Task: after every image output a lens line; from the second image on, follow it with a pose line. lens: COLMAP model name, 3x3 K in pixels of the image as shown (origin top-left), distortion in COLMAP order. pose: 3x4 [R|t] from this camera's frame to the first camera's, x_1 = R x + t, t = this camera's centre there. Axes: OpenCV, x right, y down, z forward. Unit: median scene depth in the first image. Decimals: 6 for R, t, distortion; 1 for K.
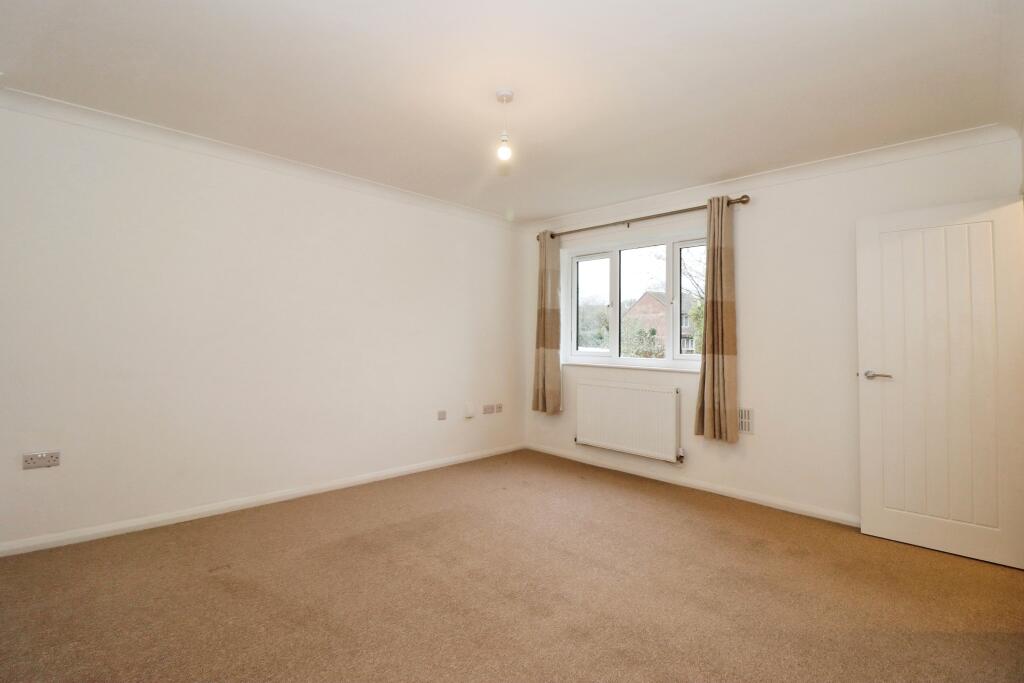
lens RADIAL K [[509.4, 0, 512.0], [0, 509.4, 341.5], [0, 0, 1]] dist [0.000885, 0.000072]
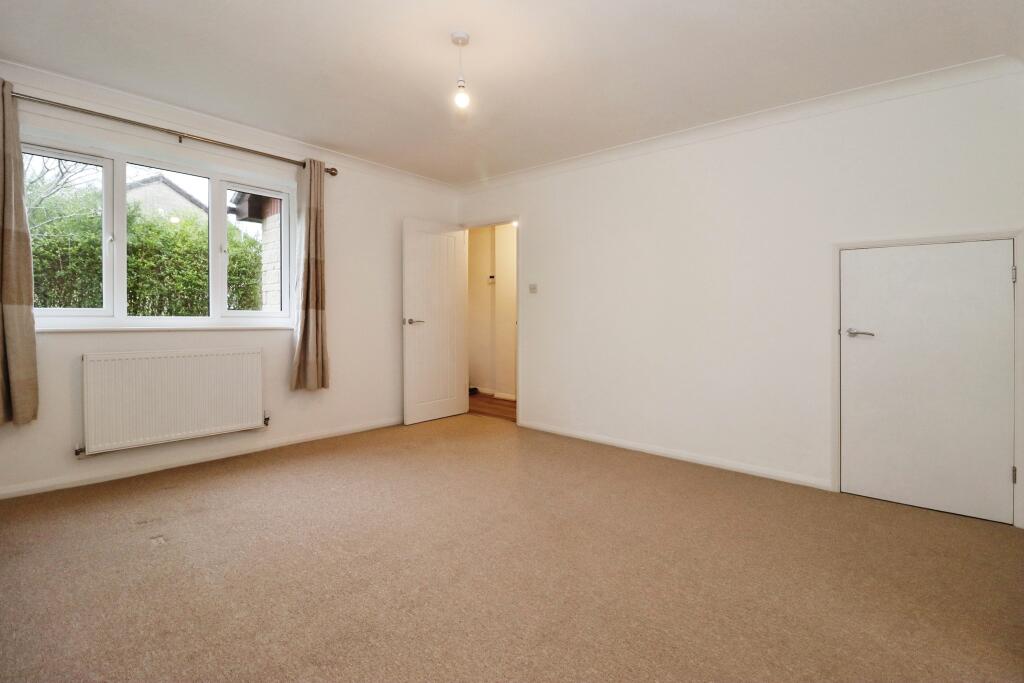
lens RADIAL K [[492.5, 0, 536.6], [0, 492.5, 333.1], [0, 0, 1]] dist [0.001429, -0.008393]
pose [[-0.140993, -0.052961, 0.988593, -0.702136], [-0.010991, 0.998590, 0.051929, 0.015920], [-0.989950, -0.003544, -0.141376, 0.706748]]
